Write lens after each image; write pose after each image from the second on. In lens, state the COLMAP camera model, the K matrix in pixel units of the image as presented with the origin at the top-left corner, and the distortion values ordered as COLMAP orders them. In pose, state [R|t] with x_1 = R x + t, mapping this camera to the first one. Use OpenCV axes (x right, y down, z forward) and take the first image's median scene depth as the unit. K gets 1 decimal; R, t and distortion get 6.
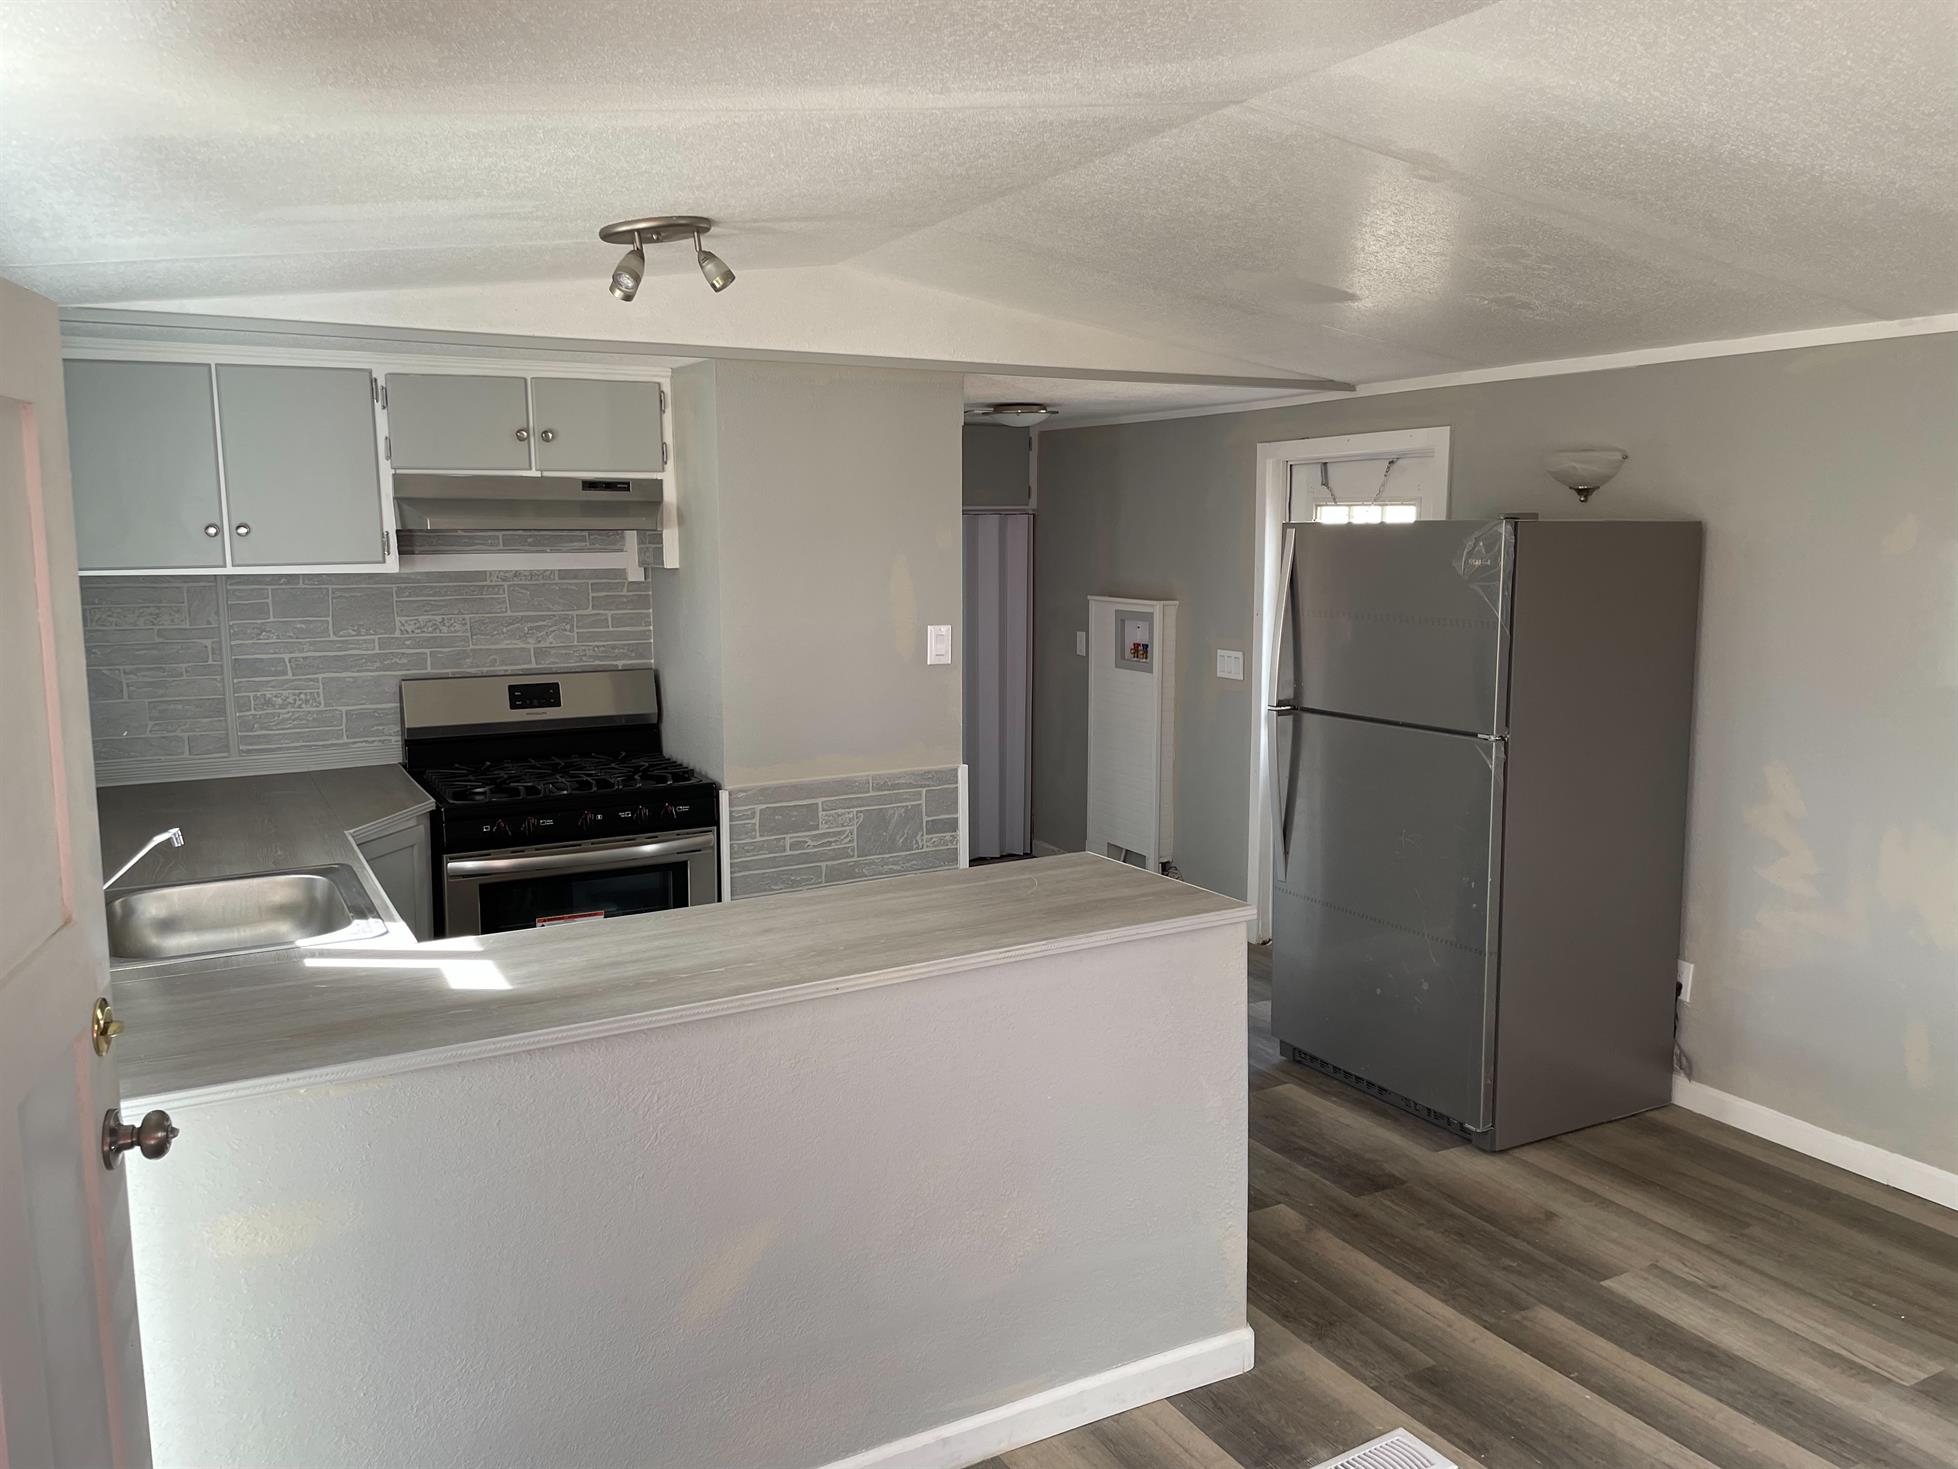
lens RADIAL K [[1488.3, 0, 982.3], [0, 1488.3, 734.6], [0, 0, 1]] dist [0.010766, -0.011818]
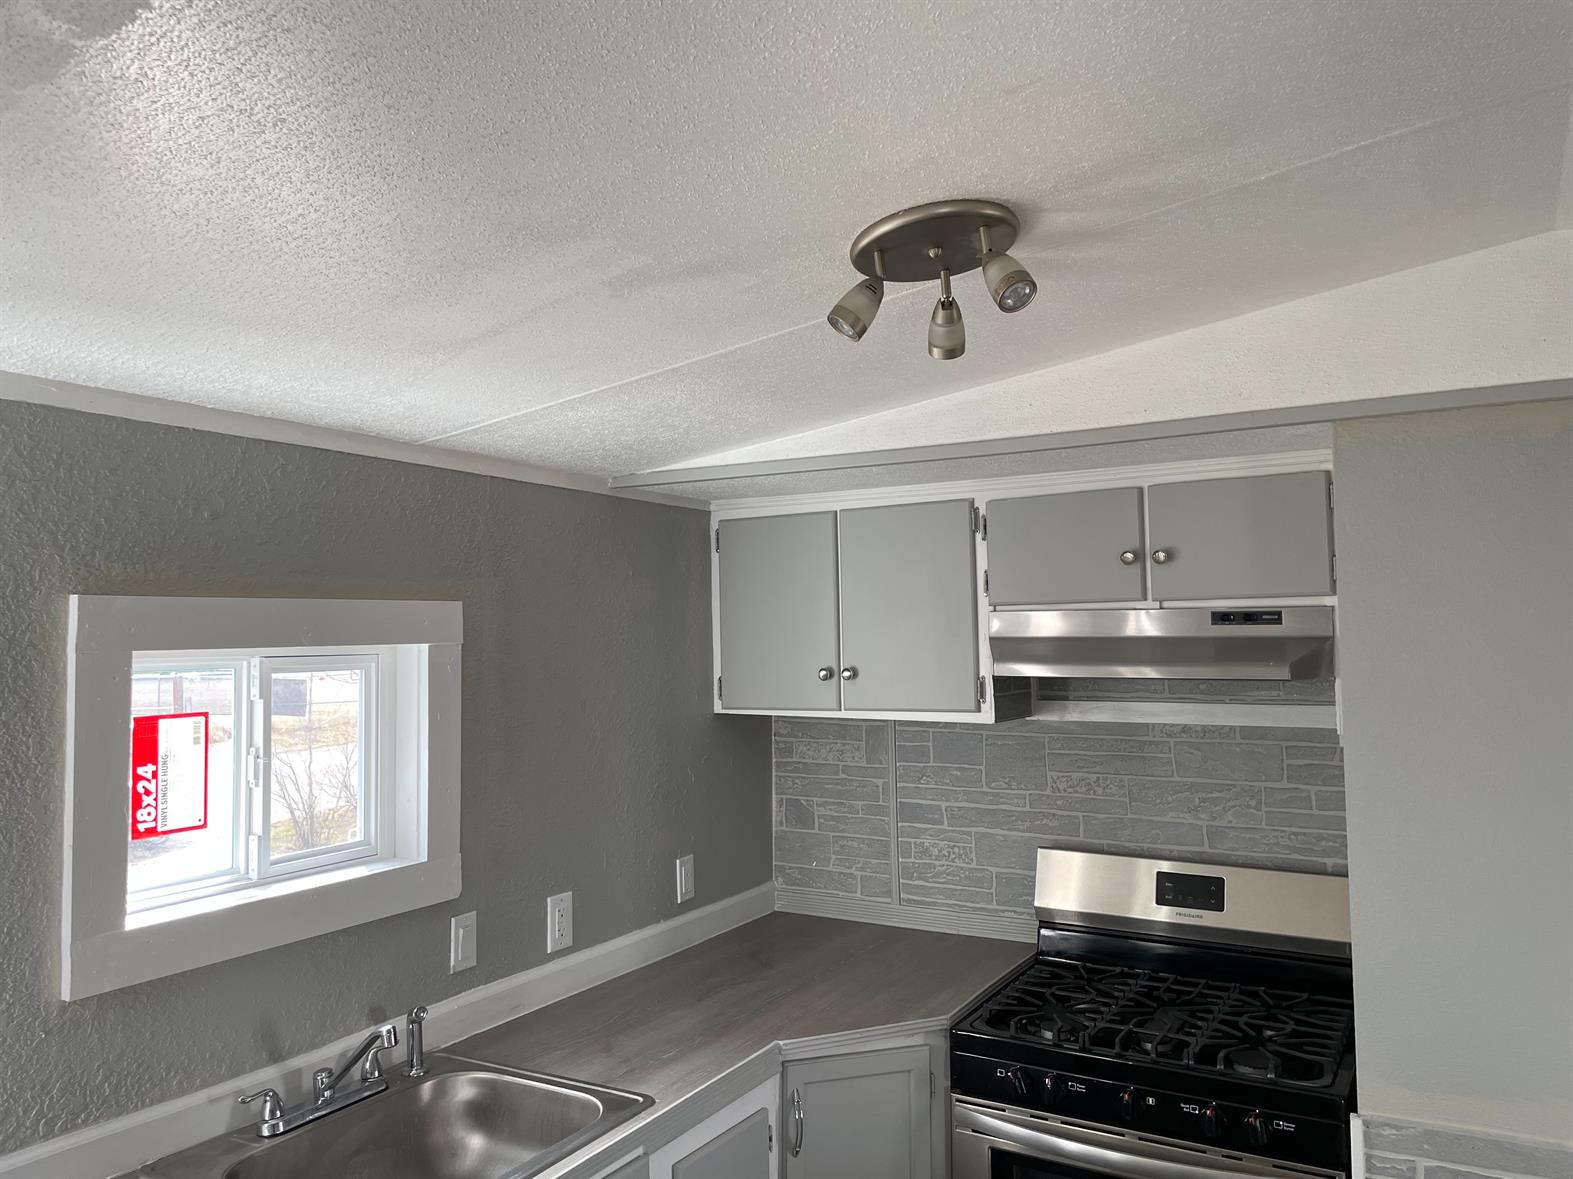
lens RADIAL K [[1195.6, 0, 727.9], [0, 1195.6, 538.7], [0, 0, 1]] dist [0.010766, -0.011818]
pose [[0.477931, -0.081323, -0.874625, 0.144447], [-0.118237, 0.980688, -0.155794, -0.083013], [0.870403, 0.177872, 0.459086, 0.500881]]
